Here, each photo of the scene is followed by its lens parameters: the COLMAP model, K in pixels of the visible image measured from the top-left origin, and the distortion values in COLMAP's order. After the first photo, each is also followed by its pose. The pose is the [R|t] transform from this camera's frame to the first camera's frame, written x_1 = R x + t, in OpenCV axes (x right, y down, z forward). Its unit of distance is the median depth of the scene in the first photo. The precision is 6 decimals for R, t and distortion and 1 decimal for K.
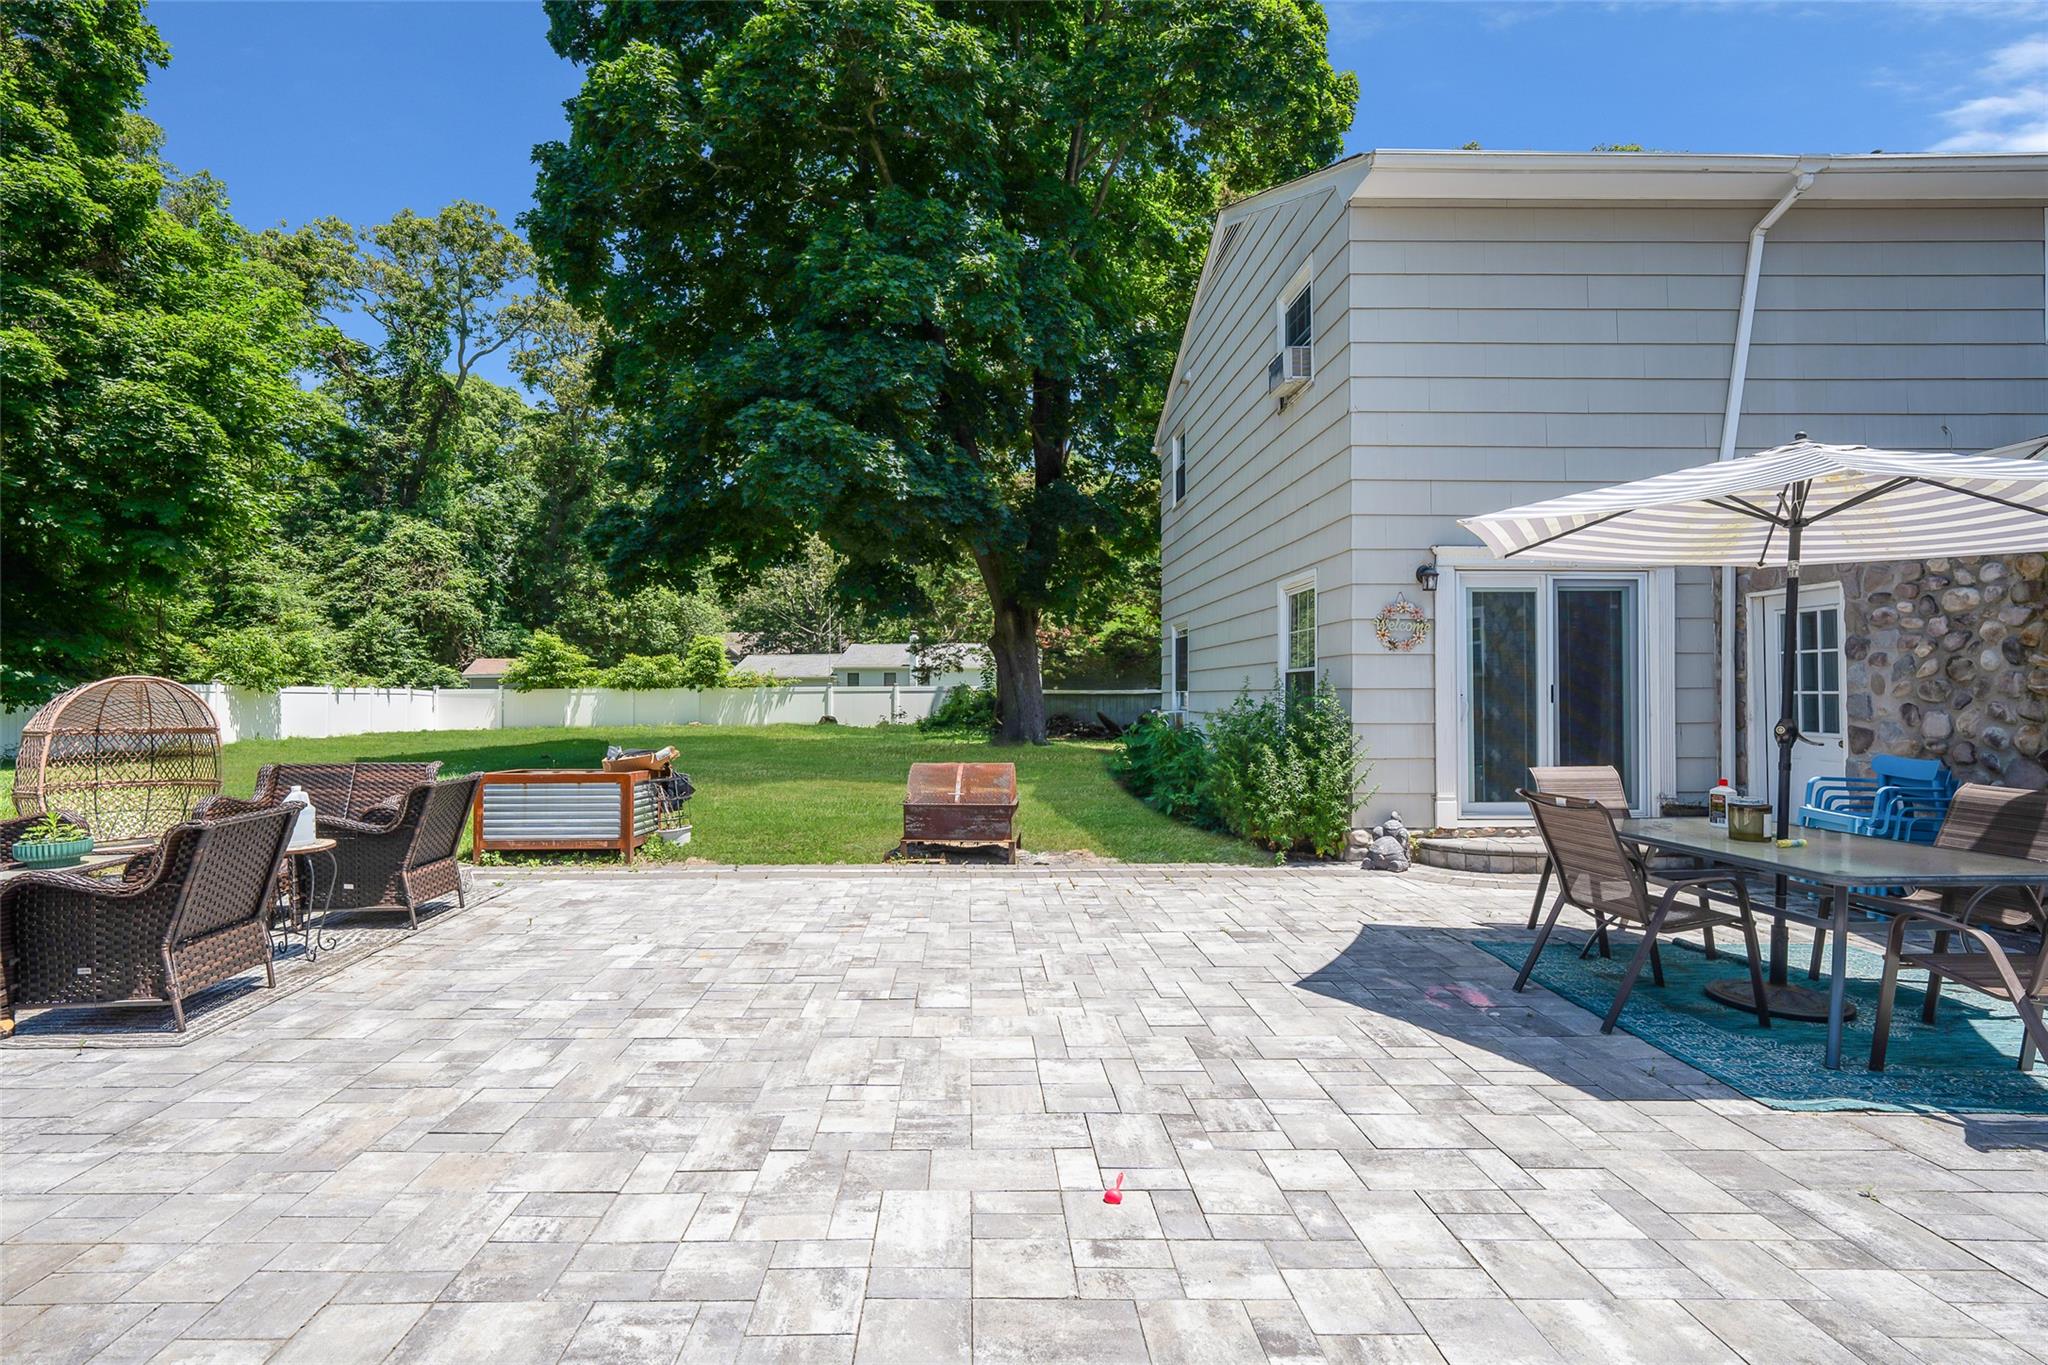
lens RADIAL K [[926.2, 0, 974.8], [0, 926.2, 686.9], [0, 0, 1]] dist [-0.003982, 0.002219]
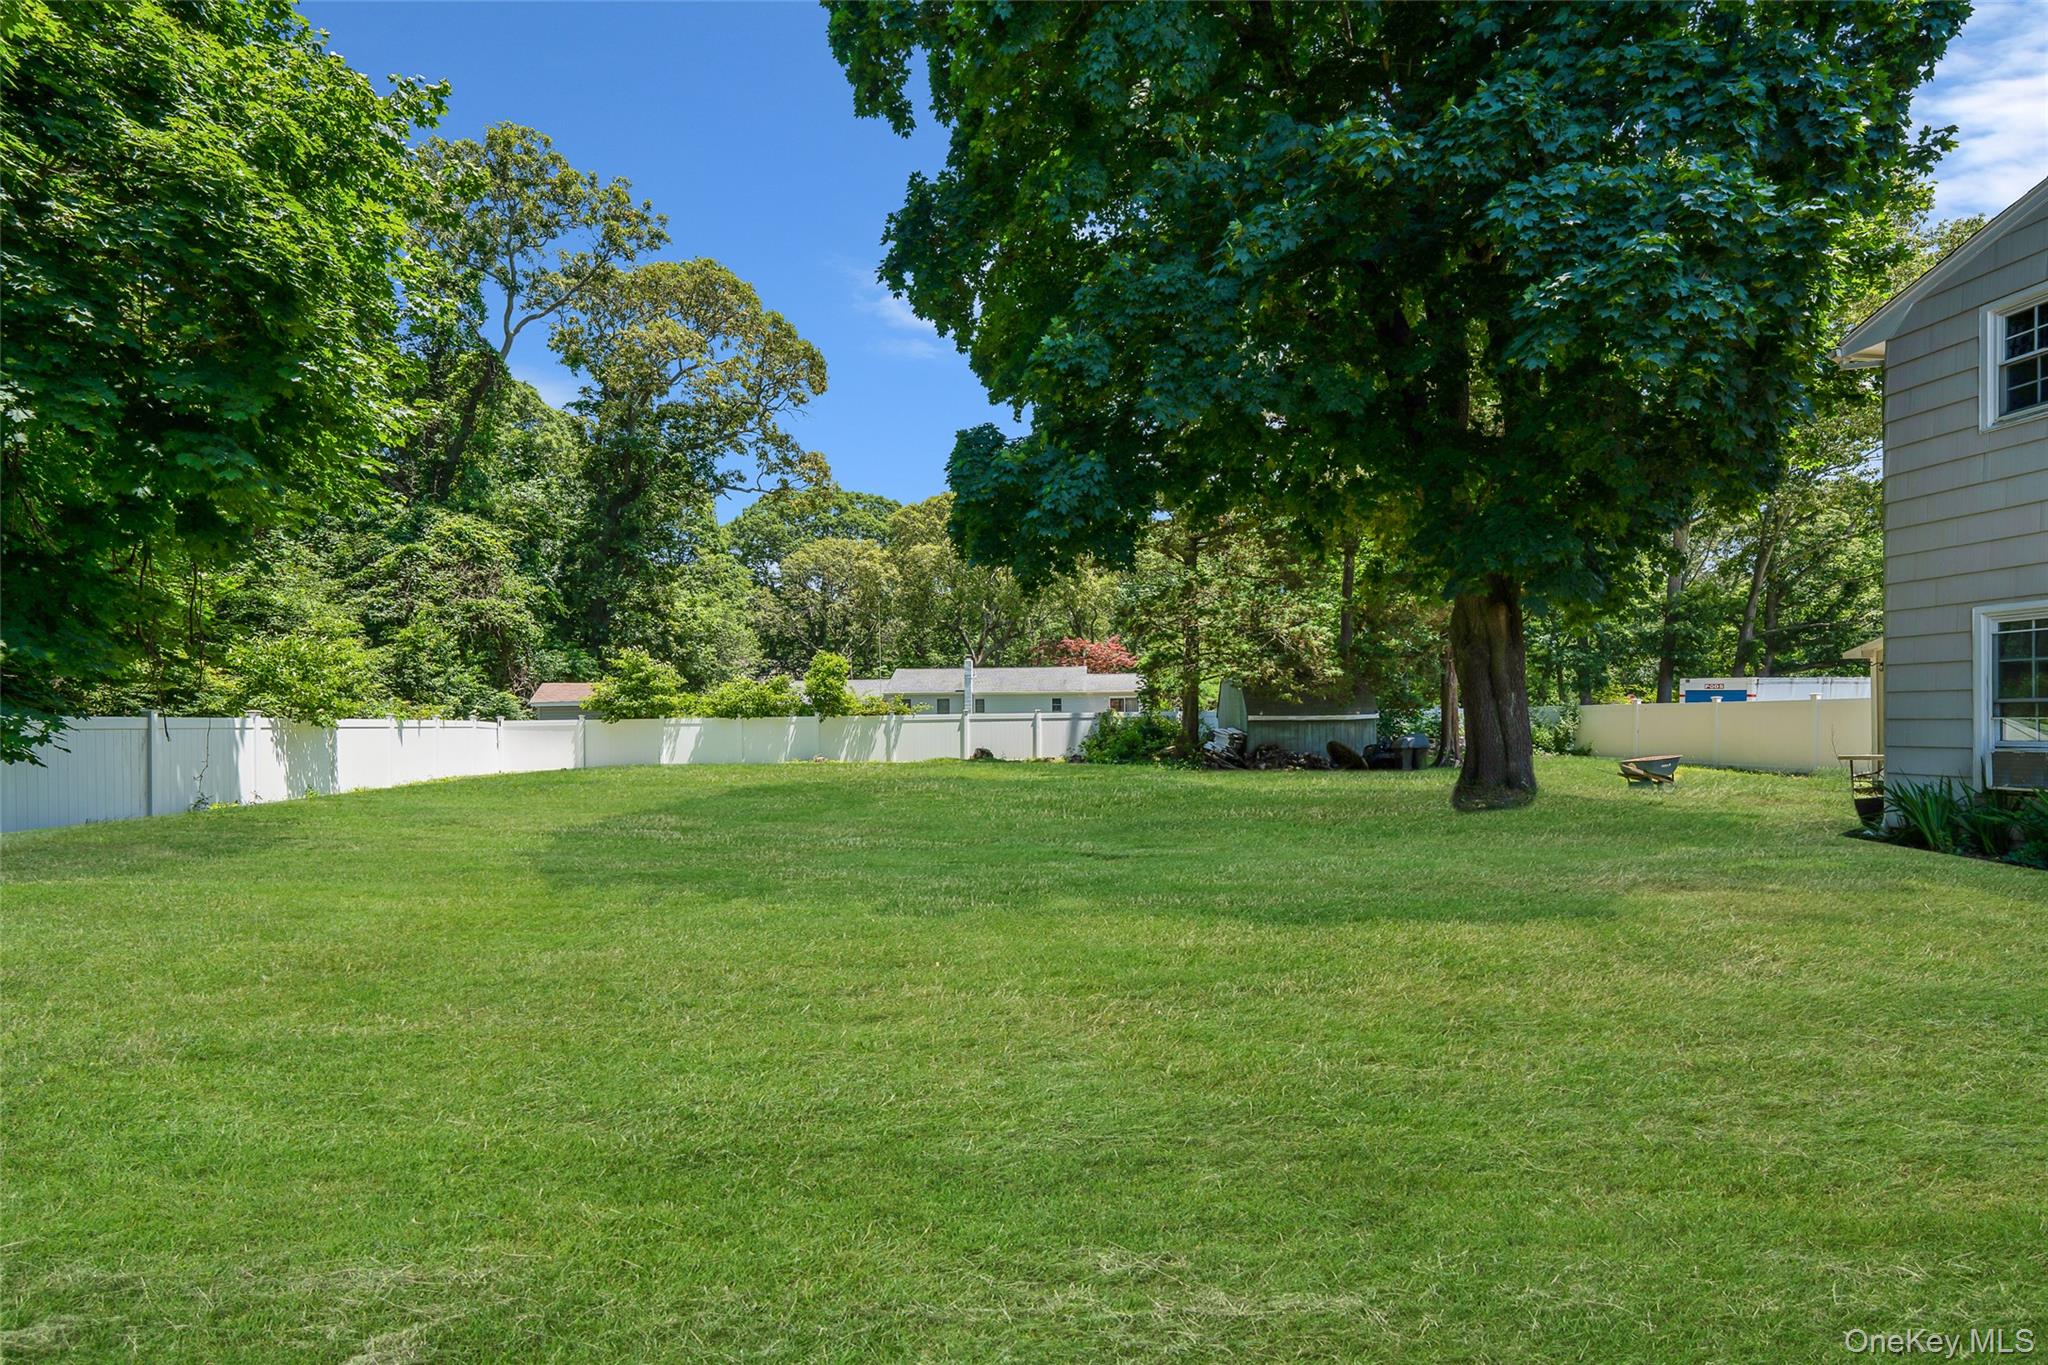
lens RADIAL K [[892.0, 0, 1011.9], [0, 892.0, 719.0], [0, 0, 1]] dist [-0.001572, 0.000893]
pose [[0.996606, -0.006595, 0.082049, -0.190279], [0.006023, 0.999956, 0.007222, -0.001286], [-0.082093, -0.006704, 0.996602, 0.179112]]
